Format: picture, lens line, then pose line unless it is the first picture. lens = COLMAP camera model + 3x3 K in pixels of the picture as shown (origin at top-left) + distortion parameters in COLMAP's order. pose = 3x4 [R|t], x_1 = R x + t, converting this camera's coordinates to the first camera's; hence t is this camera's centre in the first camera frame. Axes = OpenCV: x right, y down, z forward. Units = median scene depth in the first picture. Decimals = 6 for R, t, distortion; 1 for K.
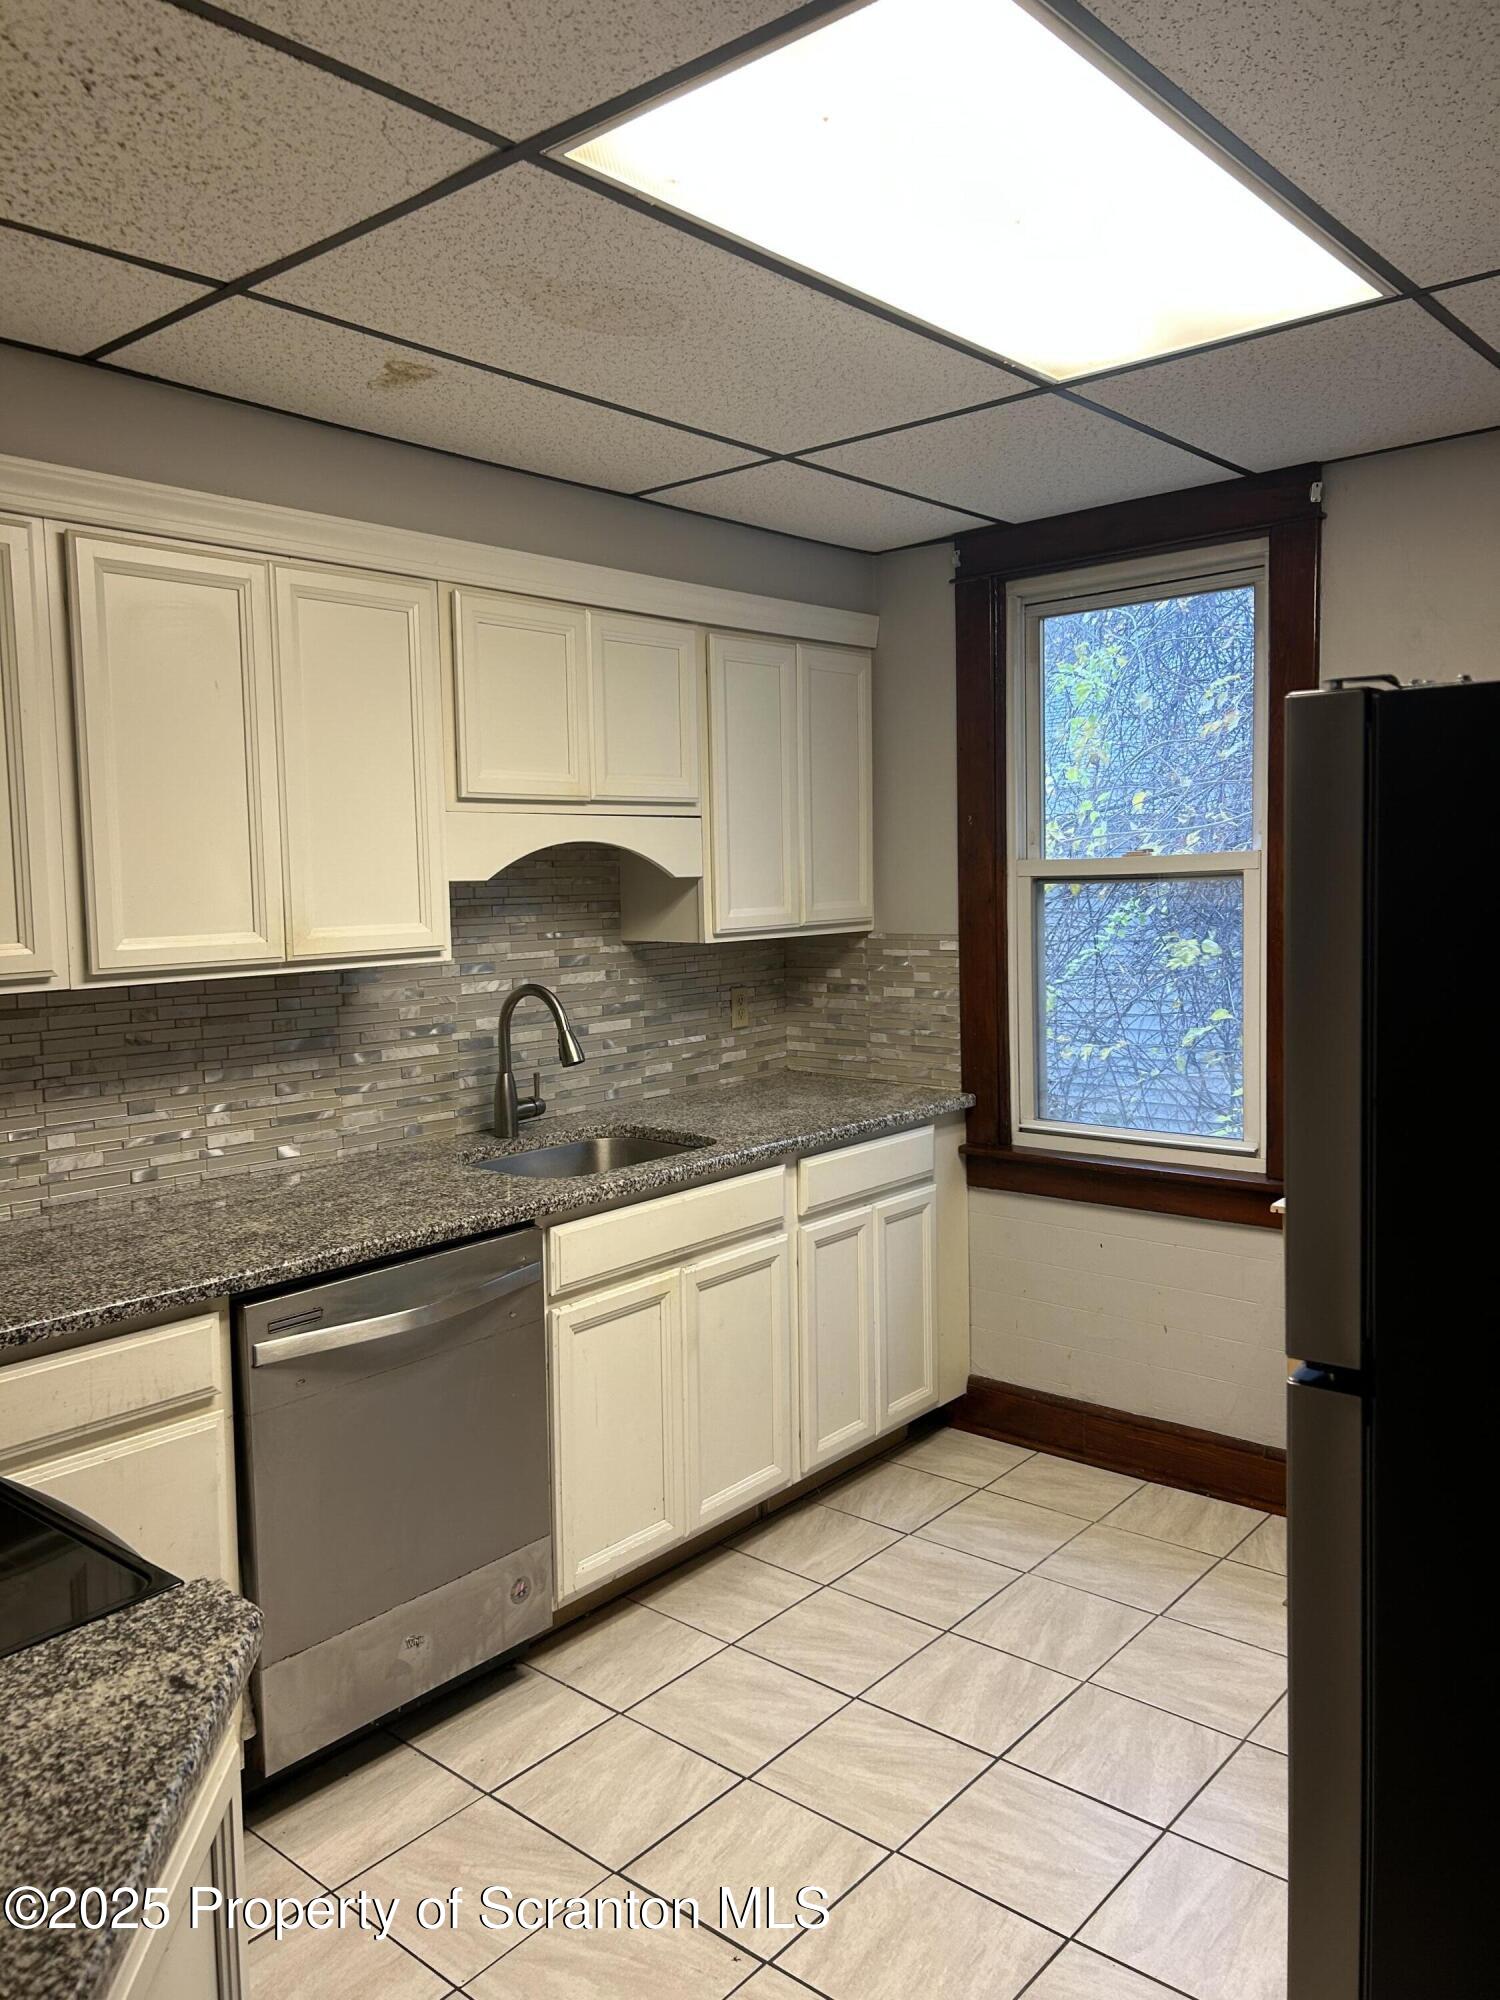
lens RADIAL K [[1534.4, 0, 757.8], [0, 1534.4, 998.5], [0, 0, 1]] dist [0.051885, -0.050220]
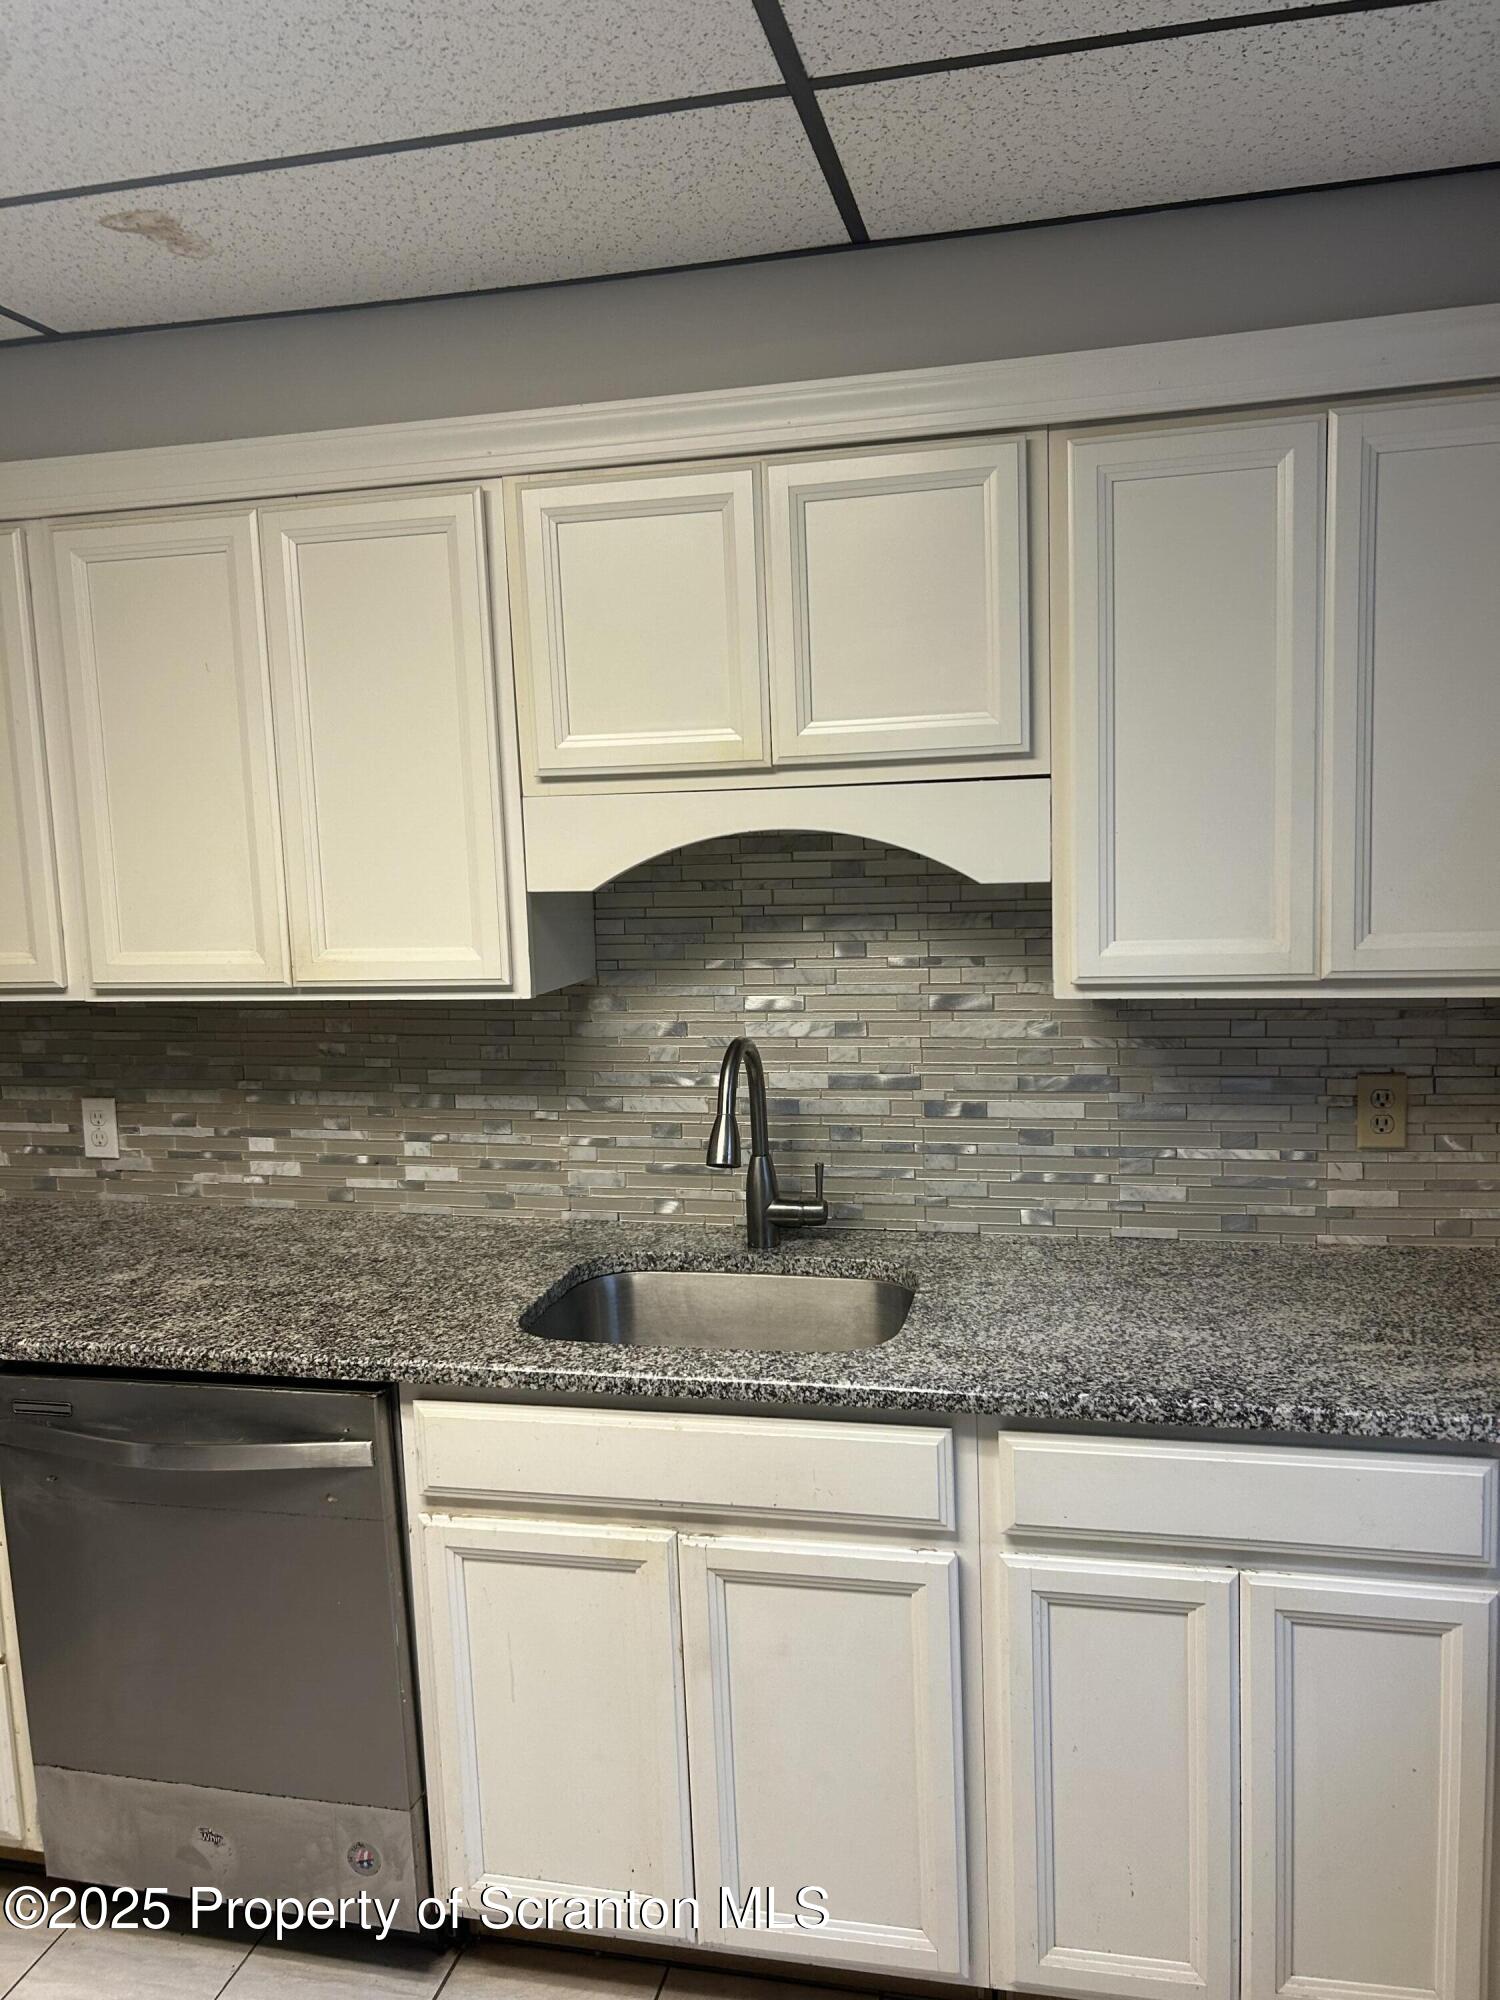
lens RADIAL K [[1534.4, 0, 757.8], [0, 1534.4, 998.5], [0, 0, 1]] dist [0.051885, -0.050220]
pose [[0.440963, 0.113403, -0.890332, 0.468869], [-0.051238, 0.993549, 0.101173, -0.097701], [0.896062, 0.001005, 0.443929, 0.716004]]
